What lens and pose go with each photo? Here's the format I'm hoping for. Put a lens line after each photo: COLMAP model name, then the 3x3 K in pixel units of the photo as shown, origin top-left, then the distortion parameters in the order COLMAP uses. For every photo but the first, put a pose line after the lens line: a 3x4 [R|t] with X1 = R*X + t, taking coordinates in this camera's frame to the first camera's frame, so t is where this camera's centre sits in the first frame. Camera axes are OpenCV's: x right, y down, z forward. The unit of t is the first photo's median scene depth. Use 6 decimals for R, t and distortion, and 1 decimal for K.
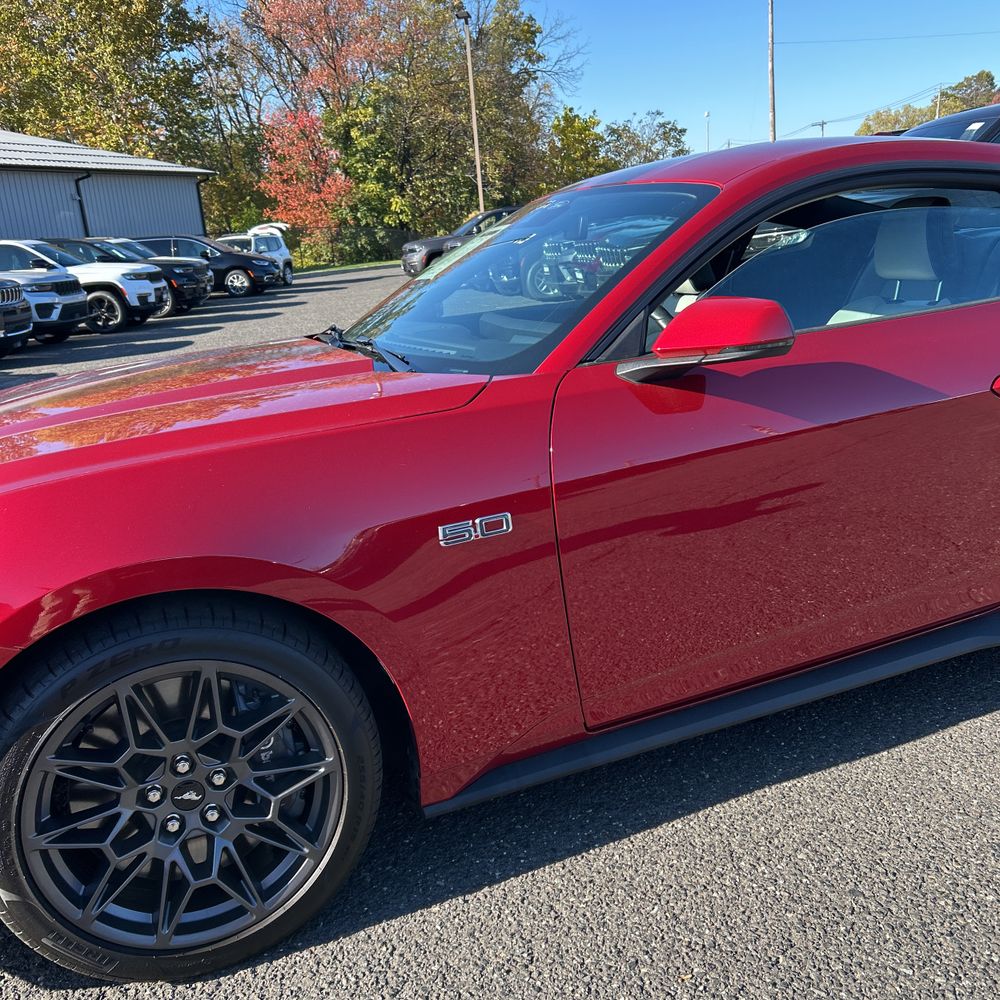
lens RADIAL K [[1002.9, 0, 500.0], [0, 1002.9, 500.0], [0, 0, 1]] dist [-0.003199, 0.002088]
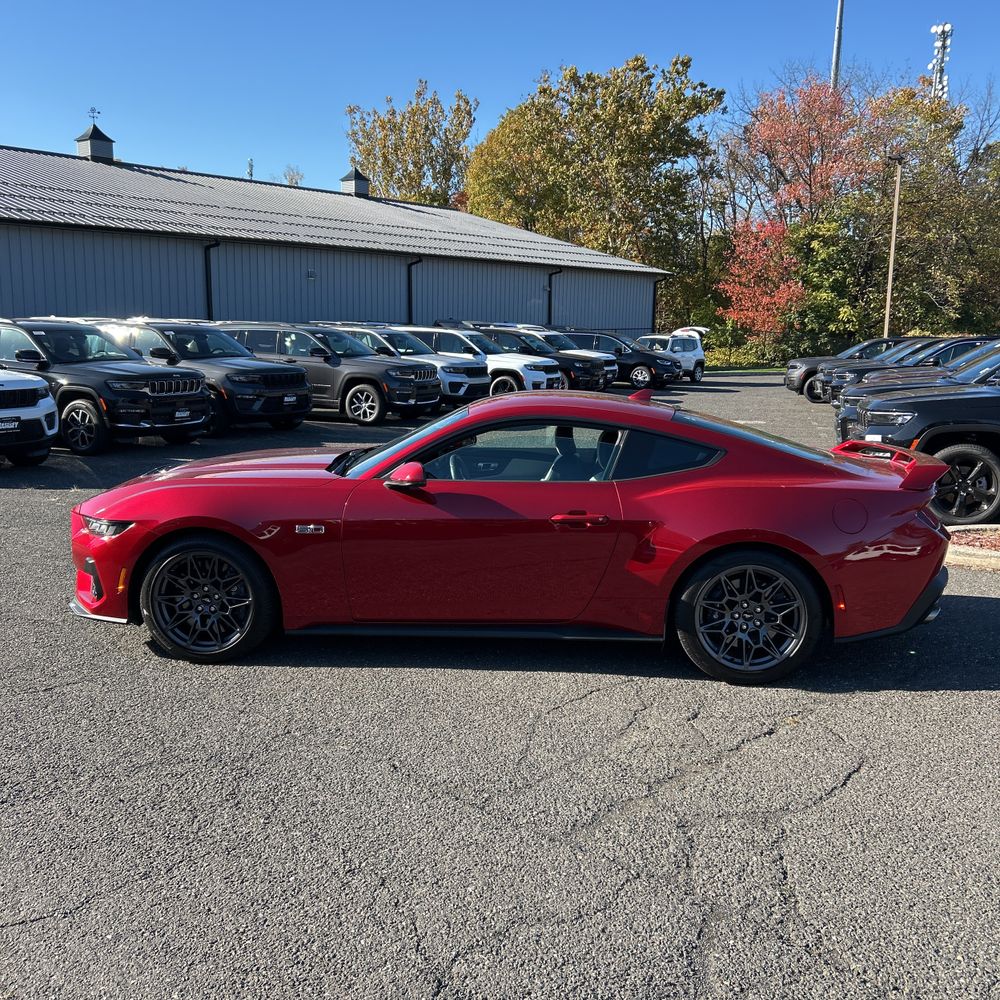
lens RADIAL K [[977.6, 0, 514.5], [0, 977.6, 484.6], [0, 0, 1]] dist [0.124625, -0.394667]
pose [[0.895634, 0.161391, -0.414478, 1.581810], [-0.200756, 0.978211, -0.052909, -0.061668], [0.396908, 0.130596, 0.908520, -1.267504]]
